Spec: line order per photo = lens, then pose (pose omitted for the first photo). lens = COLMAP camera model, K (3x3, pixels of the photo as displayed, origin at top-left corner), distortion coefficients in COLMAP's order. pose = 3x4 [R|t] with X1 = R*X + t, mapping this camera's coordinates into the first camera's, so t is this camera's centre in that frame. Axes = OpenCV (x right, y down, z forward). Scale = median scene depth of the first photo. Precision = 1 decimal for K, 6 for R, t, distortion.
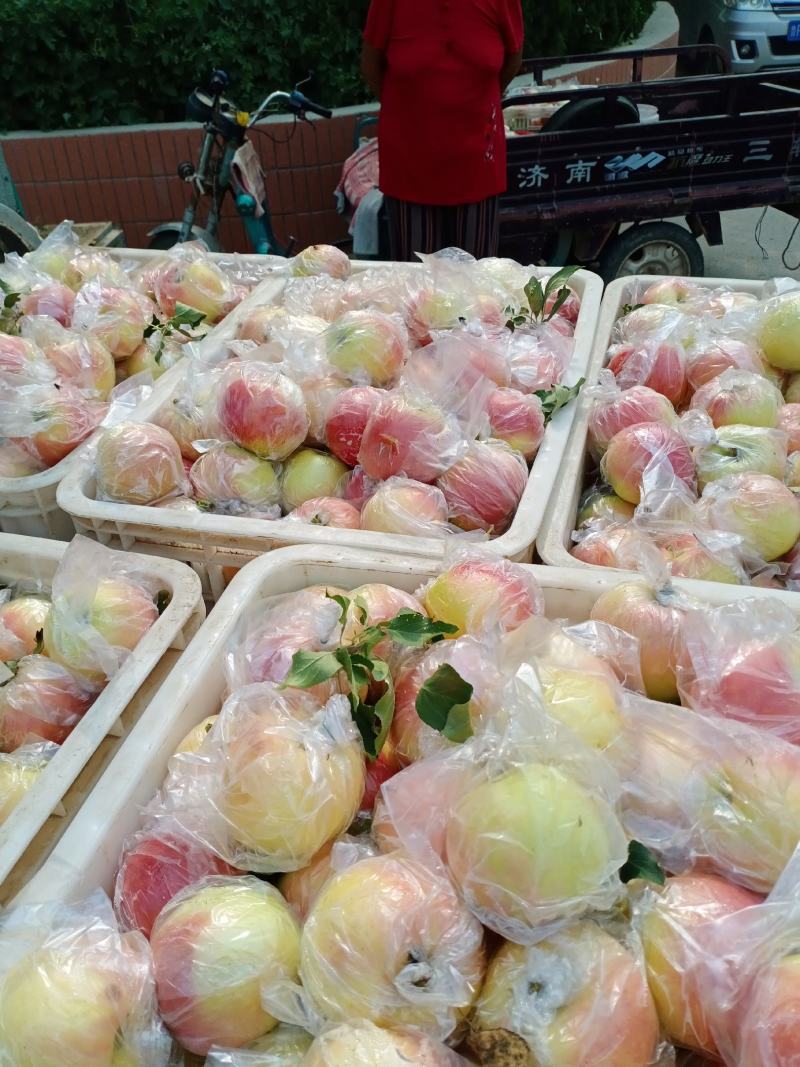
lens RADIAL K [[881.5, 0, 400.0], [0, 881.5, 533.5], [0, 0, 1]] dist [0.061504, -0.154606]
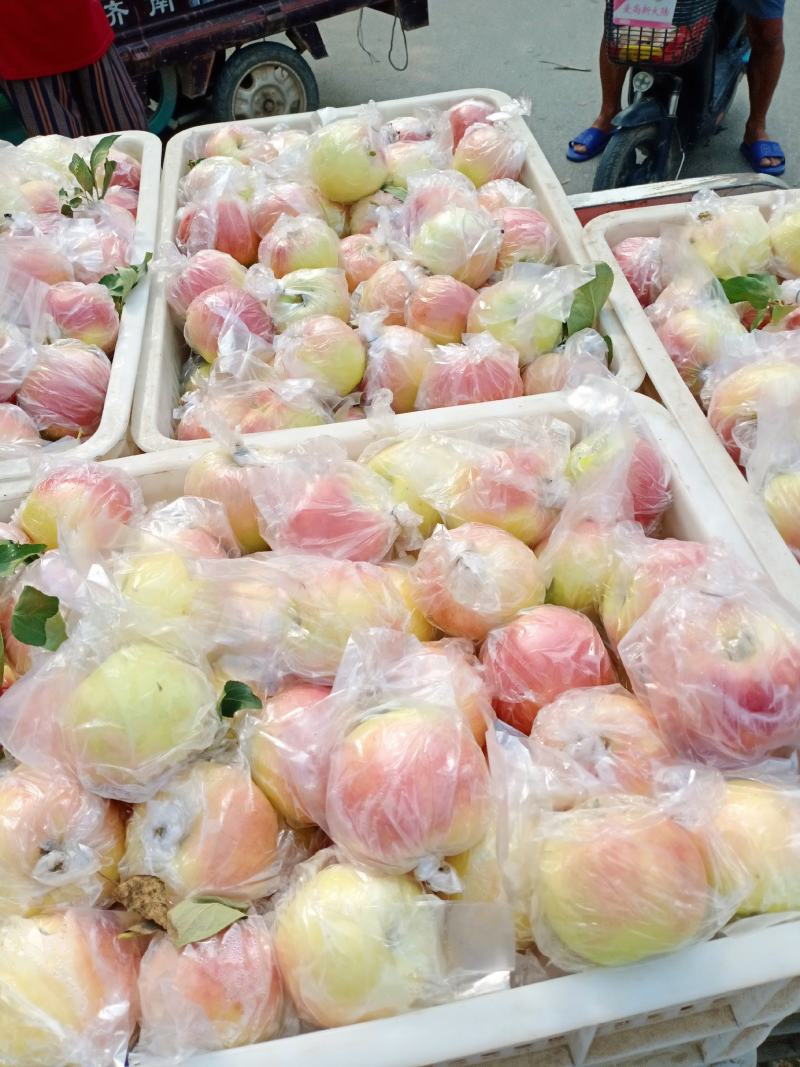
lens RADIAL K [[881.5, 0, 400.0], [0, 881.5, 533.5], [0, 0, 1]] dist [0.061504, -0.154606]
pose [[0.913211, -0.298635, 0.277242, 0.109150], [0.249840, 0.947825, 0.198011, -0.004431], [-0.321909, -0.111560, 0.940175, -0.069877]]
